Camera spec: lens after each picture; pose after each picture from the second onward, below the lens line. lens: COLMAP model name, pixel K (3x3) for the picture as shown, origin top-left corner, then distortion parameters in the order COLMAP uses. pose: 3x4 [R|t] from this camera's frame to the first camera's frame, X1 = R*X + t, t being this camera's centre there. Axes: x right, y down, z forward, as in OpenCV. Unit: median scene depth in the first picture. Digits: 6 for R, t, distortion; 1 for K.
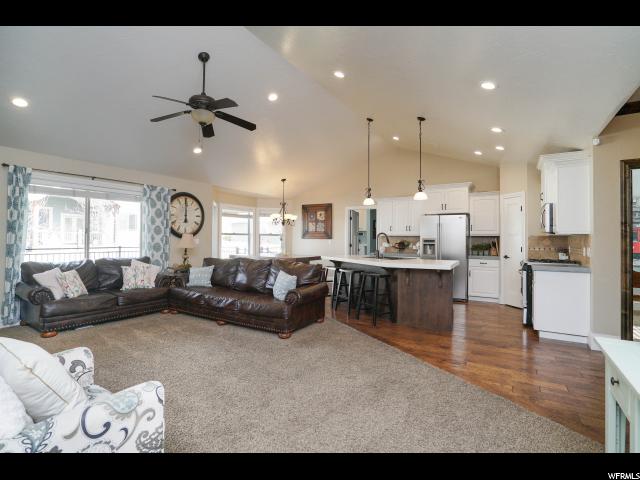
lens RADIAL K [[322.5, 0, 321.2], [0, 322.5, 233.9], [0, 0, 1]] dist [-0.011806, 0.000586]
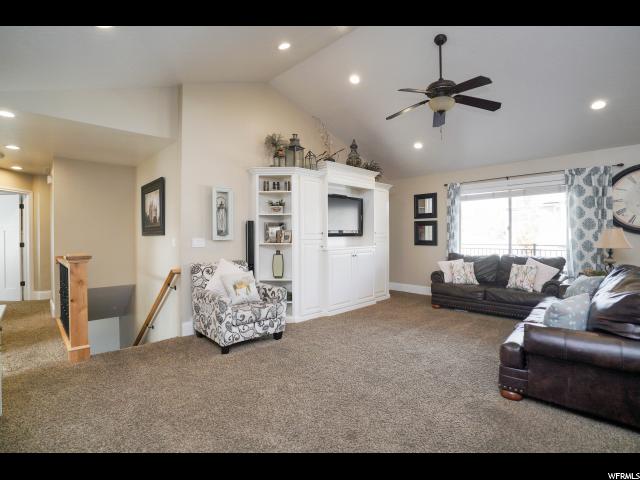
lens RADIAL K [[322.5, 0, 321.2], [0, 322.5, 233.9], [0, 0, 1]] dist [-0.011806, 0.000586]
pose [[-0.258029, -0.008773, -0.966097, 0.394346], [0.014982, 0.999802, -0.013081, 0.011881], [0.966021, -0.017849, -0.257846, 0.580699]]
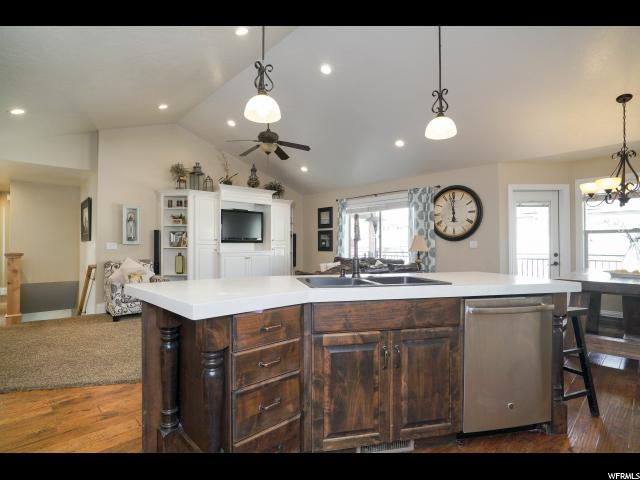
lens RADIAL K [[338.9, 0, 318.9], [0, 338.9, 242.9], [0, 0, 1]] dist [0.000869, 0.000361]
pose [[-0.291722, -0.012905, -0.956416, 0.563240], [0.012405, 0.999774, -0.017274, 0.032803], [0.956423, -0.016904, -0.291496, 1.004741]]
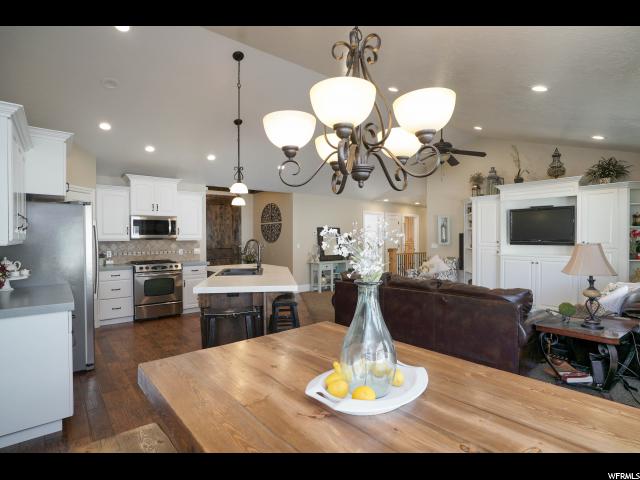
lens RADIAL K [[338.9, 0, 318.9], [0, 338.9, 242.9], [0, 0, 1]] dist [0.000869, 0.000361]
pose [[-0.945394, -0.007487, 0.325845, -0.190195], [-0.001060, 0.999802, 0.019895, -0.019391], [-0.325929, 0.018463, -0.945214, 1.571398]]
